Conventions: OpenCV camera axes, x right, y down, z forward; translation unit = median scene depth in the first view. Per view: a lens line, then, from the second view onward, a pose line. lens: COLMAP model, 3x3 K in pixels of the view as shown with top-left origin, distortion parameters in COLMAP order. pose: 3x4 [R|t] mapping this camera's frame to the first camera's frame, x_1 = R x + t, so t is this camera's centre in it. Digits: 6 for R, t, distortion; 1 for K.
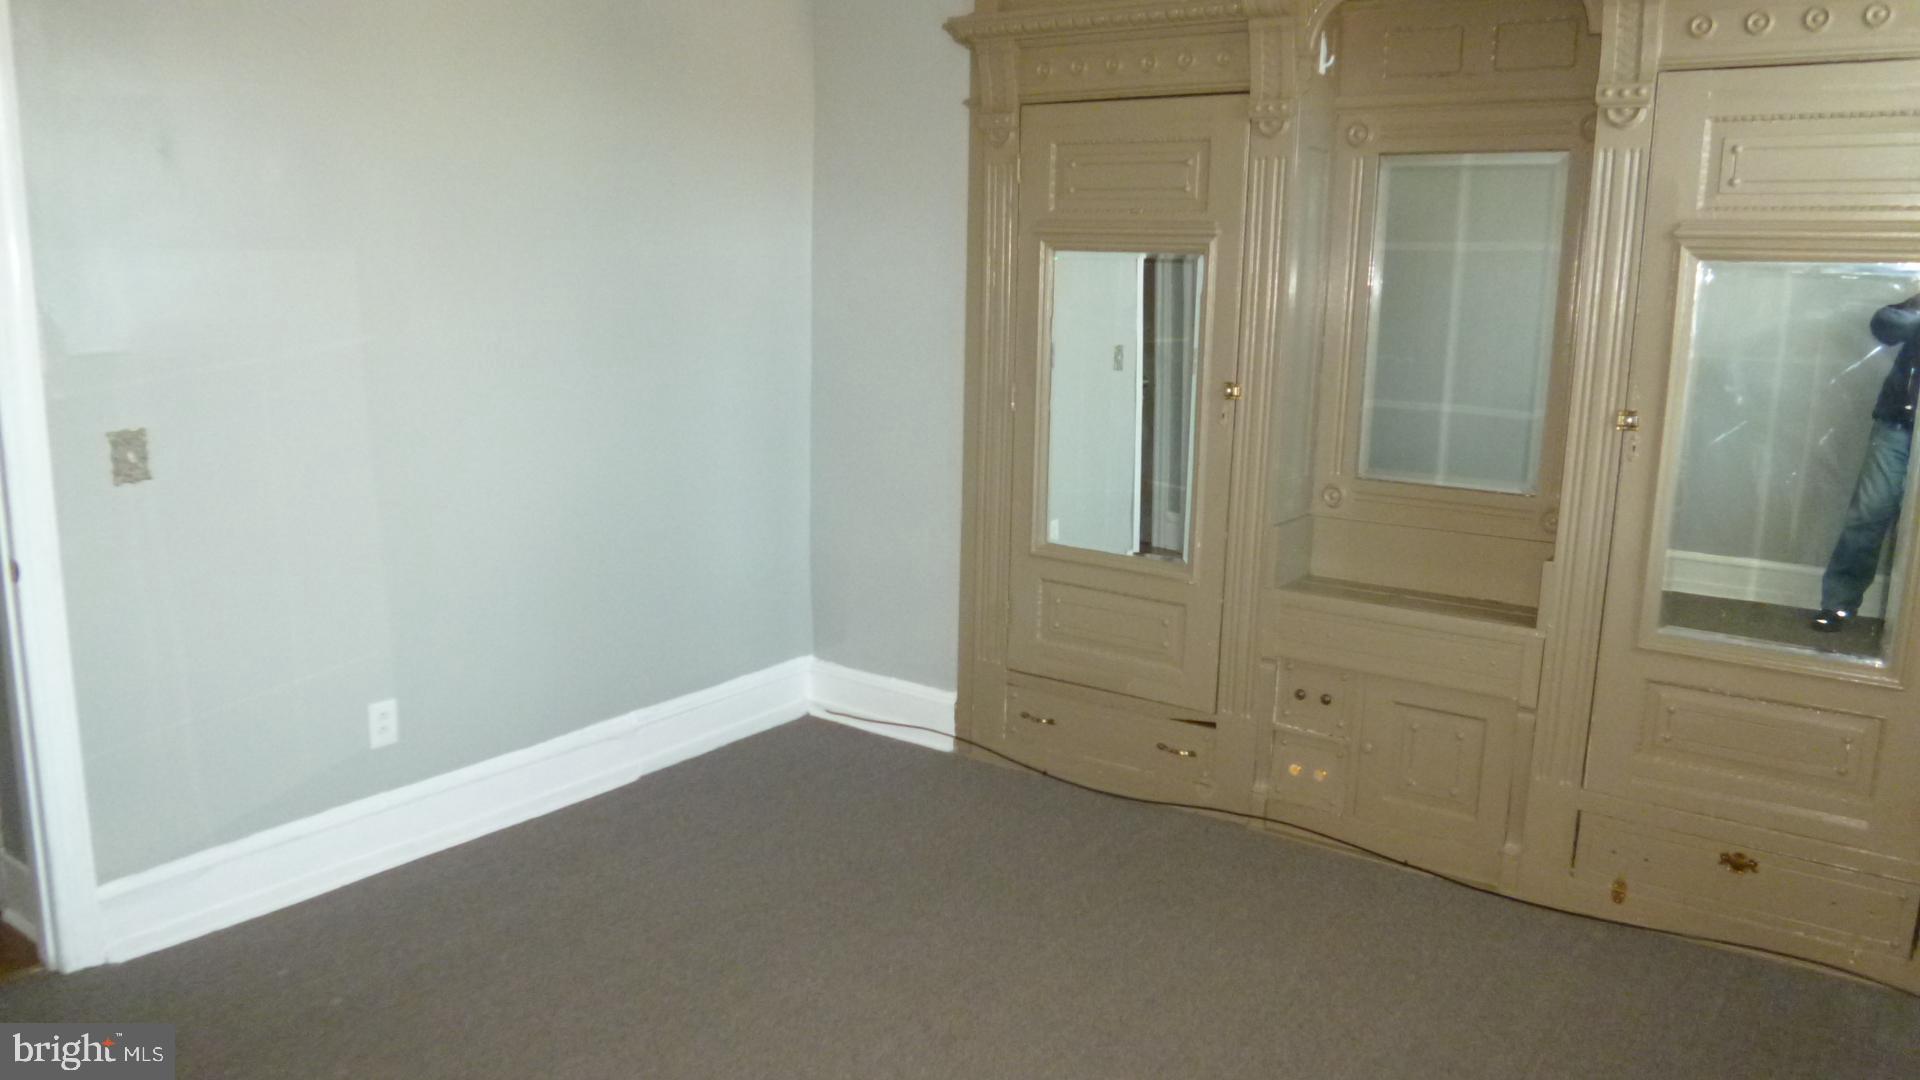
lens RADIAL K [[1408.3, 0, 960.0], [0, 1408.3, 540.0], [0, 0, 1]] dist [-0.081259, 0.018600]
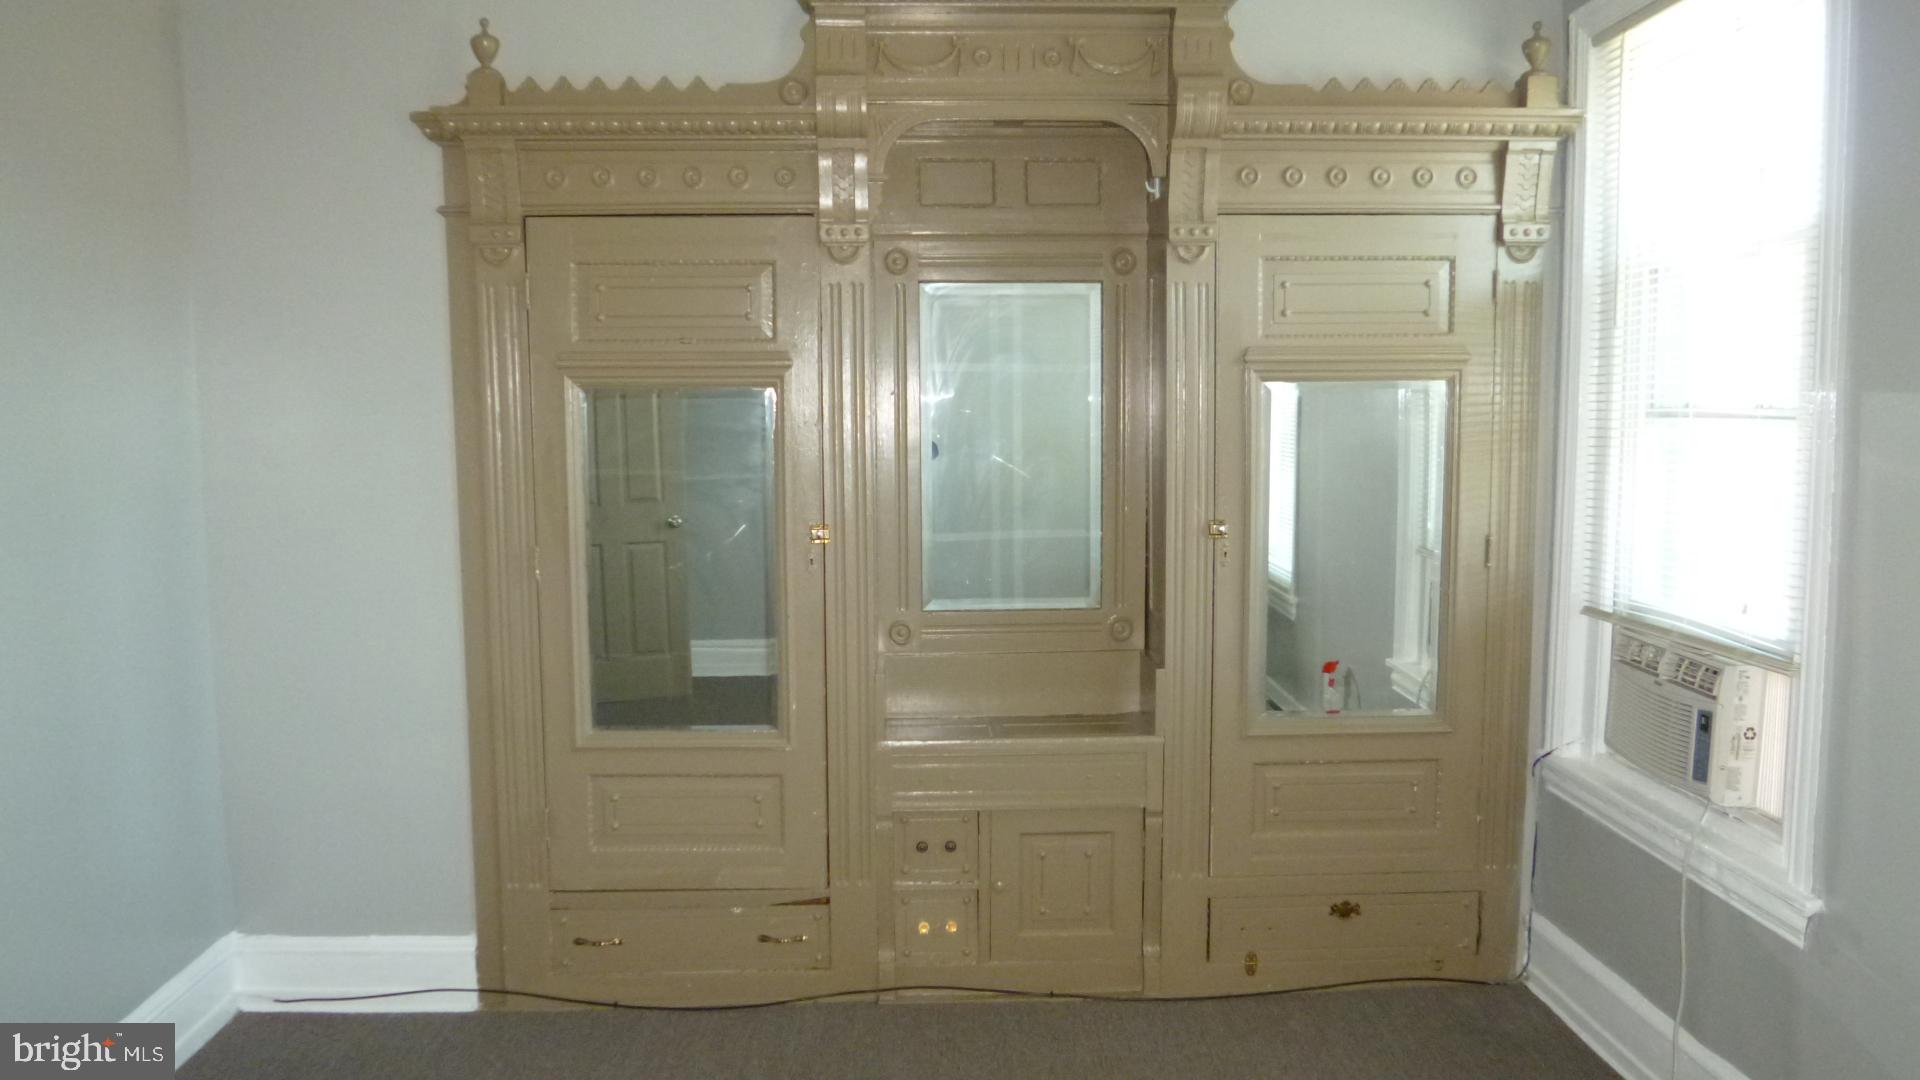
lens RADIAL K [[1408.3, 0, 960.0], [0, 1408.3, 540.0], [0, 0, 1]] dist [-0.081259, 0.018600]
pose [[0.781218, -0.079640, 0.619158, -0.318516], [0.137596, 0.989404, -0.046347, -0.048676], [-0.608906, 0.121400, 0.783898, 0.230208]]
